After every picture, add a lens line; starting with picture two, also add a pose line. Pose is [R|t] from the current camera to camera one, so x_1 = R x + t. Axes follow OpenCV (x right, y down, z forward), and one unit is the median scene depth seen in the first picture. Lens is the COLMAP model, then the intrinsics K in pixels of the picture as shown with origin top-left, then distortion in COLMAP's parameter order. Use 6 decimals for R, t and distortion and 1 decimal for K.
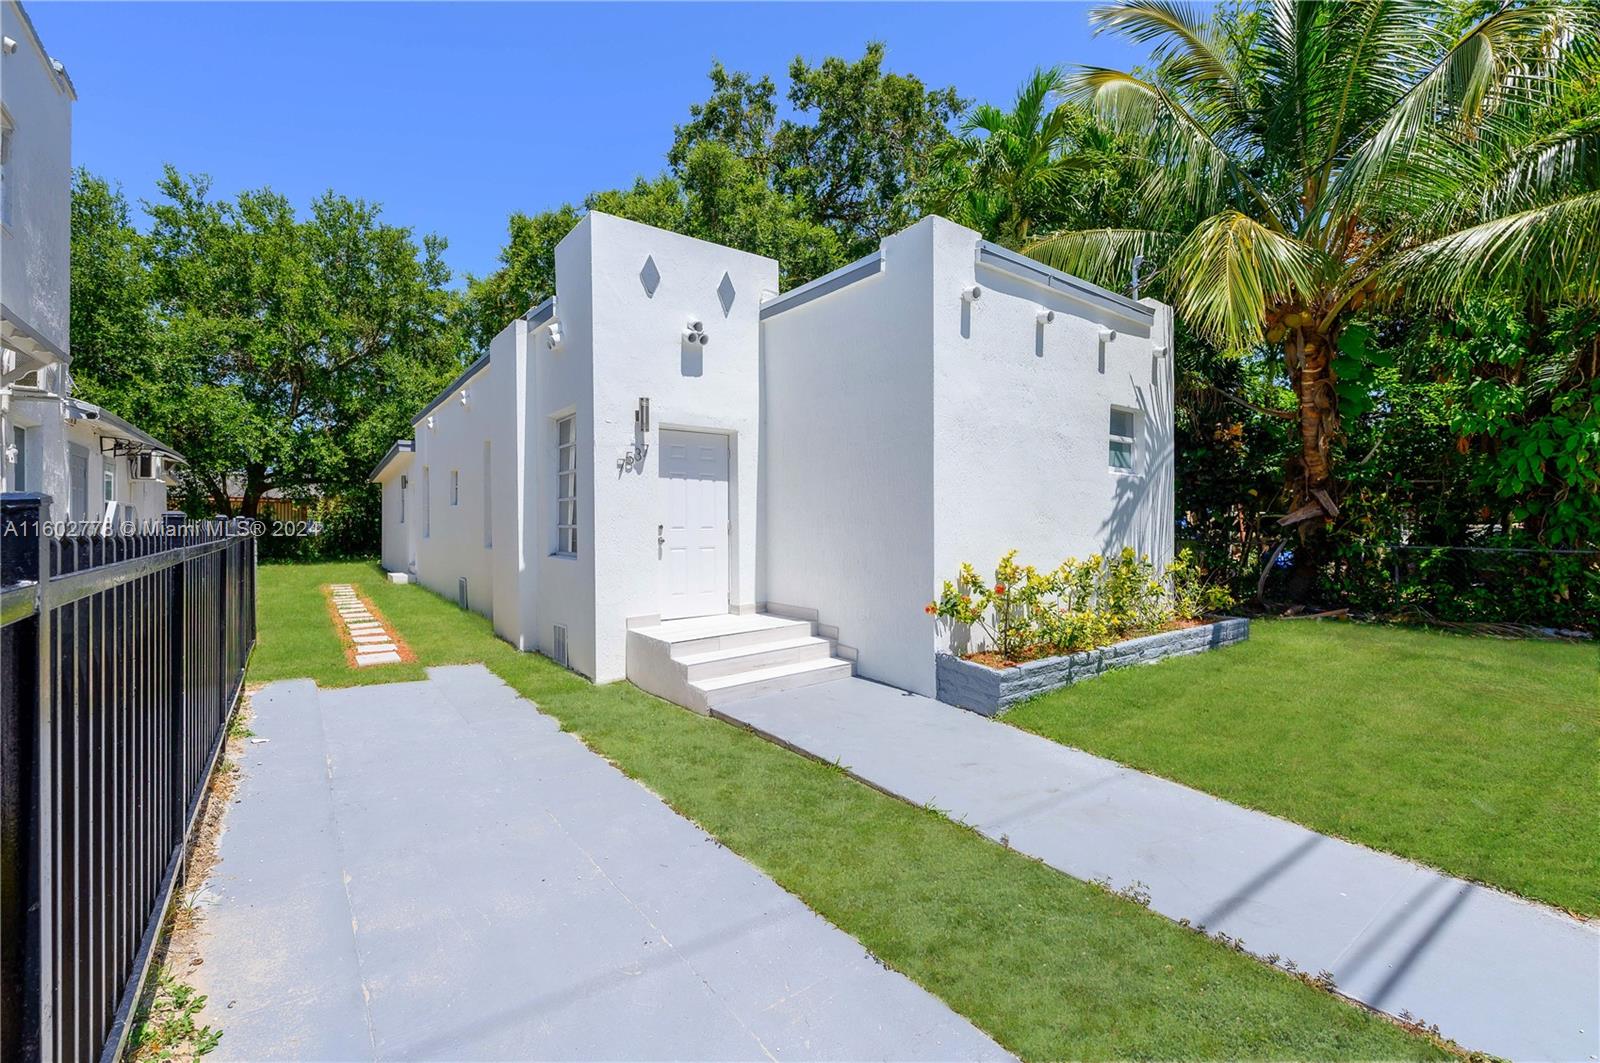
lens RADIAL K [[638.2, 0, 800.0], [0, 638.2, 531.5], [0, 0, 1]] dist [0.000913, 0.000220]
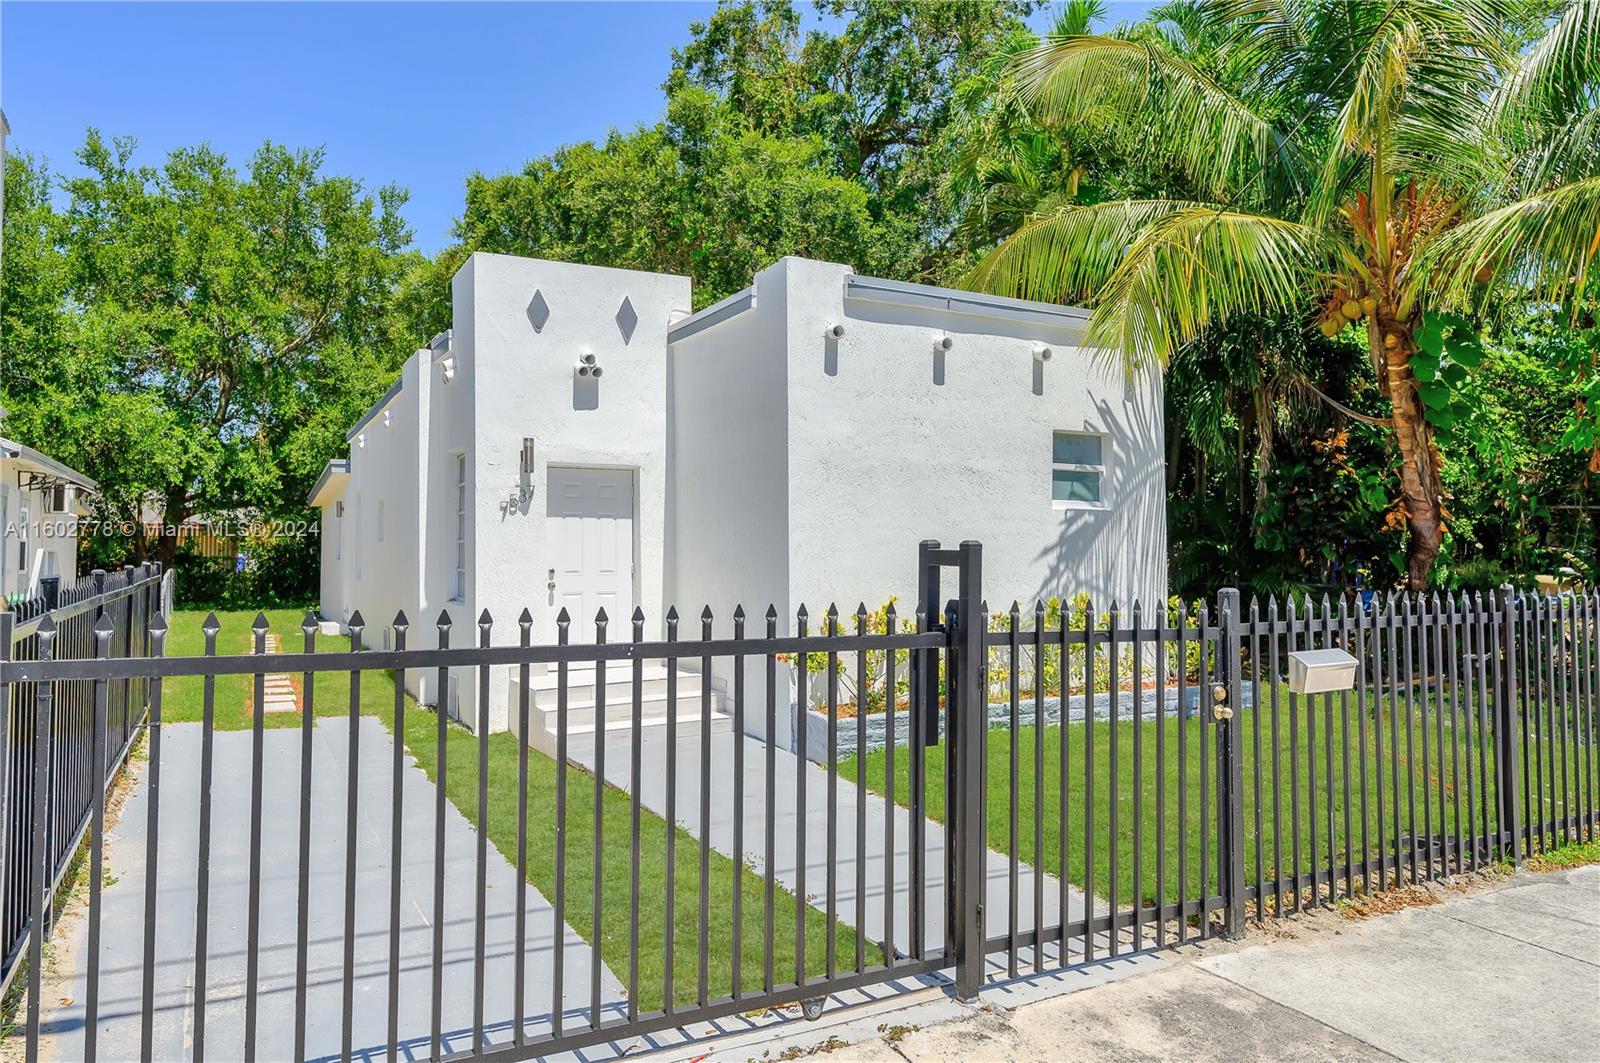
lens RADIAL K [[966.4, 0, 800.0], [0, 966.4, 531.5], [0, 0, 1]] dist [0.004963, -0.000843]
pose [[0.990787, -0.005241, -0.135327, 0.110588], [0.000356, 0.999348, -0.036099, -0.004626], [0.135428, 0.035718, 0.990143, -0.118895]]
